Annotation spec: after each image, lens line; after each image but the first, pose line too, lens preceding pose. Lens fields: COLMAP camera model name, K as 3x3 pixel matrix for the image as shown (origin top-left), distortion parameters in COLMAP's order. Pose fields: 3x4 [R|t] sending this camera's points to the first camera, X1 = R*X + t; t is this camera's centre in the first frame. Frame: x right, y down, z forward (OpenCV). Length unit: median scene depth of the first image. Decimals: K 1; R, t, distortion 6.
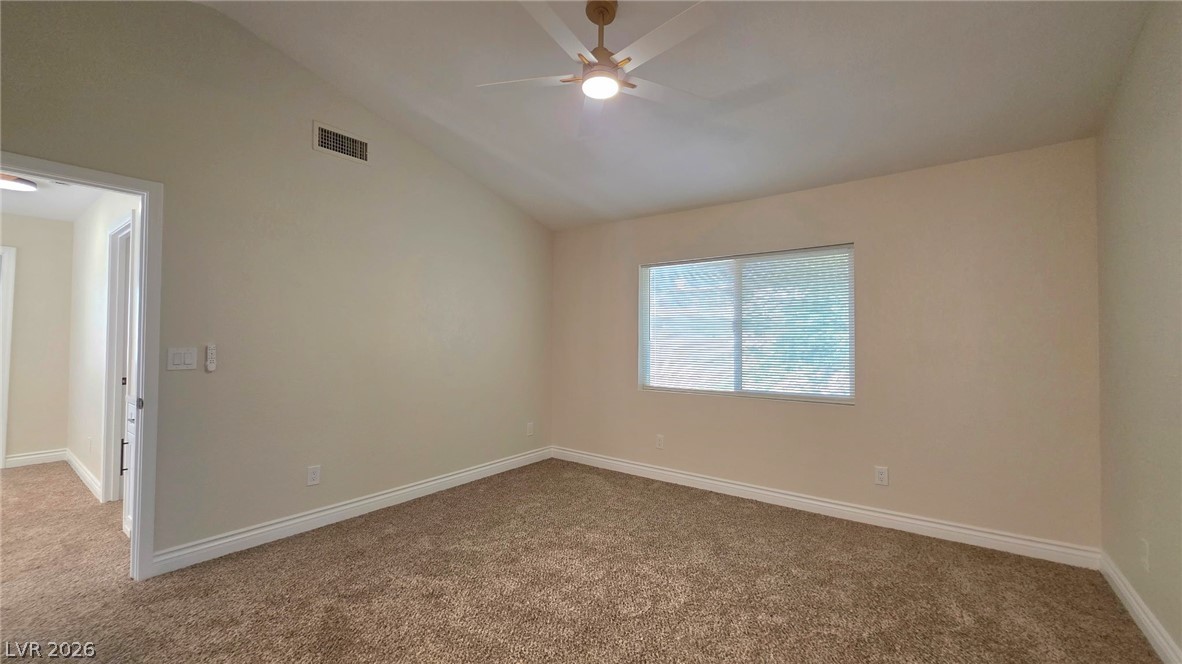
lens RADIAL K [[472.7, 0, 589.6], [0, 472.7, 326.4], [0, 0, 1]] dist [0.002031, -0.000185]
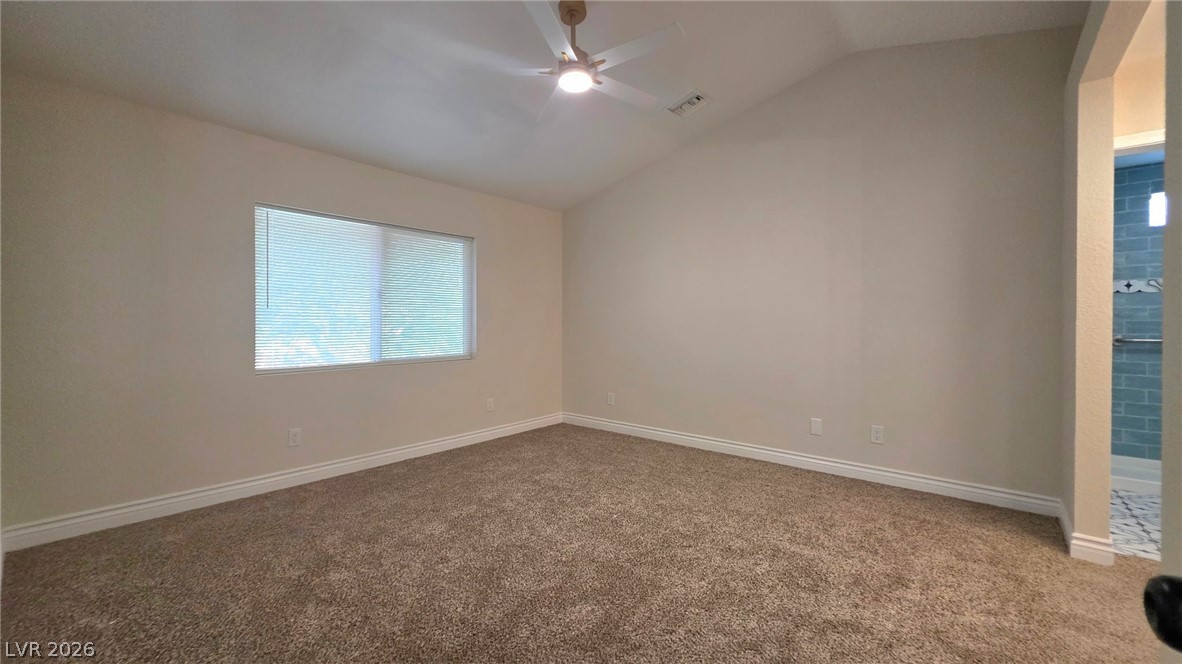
lens RADIAL K [[472.7, 0, 589.6], [0, 472.7, 326.4], [0, 0, 1]] dist [0.002031, -0.000185]
pose [[0.045161, -0.020107, 0.998777, -0.666234], [-0.049889, 0.998505, 0.022358, 0.021024], [-0.997733, -0.050837, 0.044090, 0.534331]]
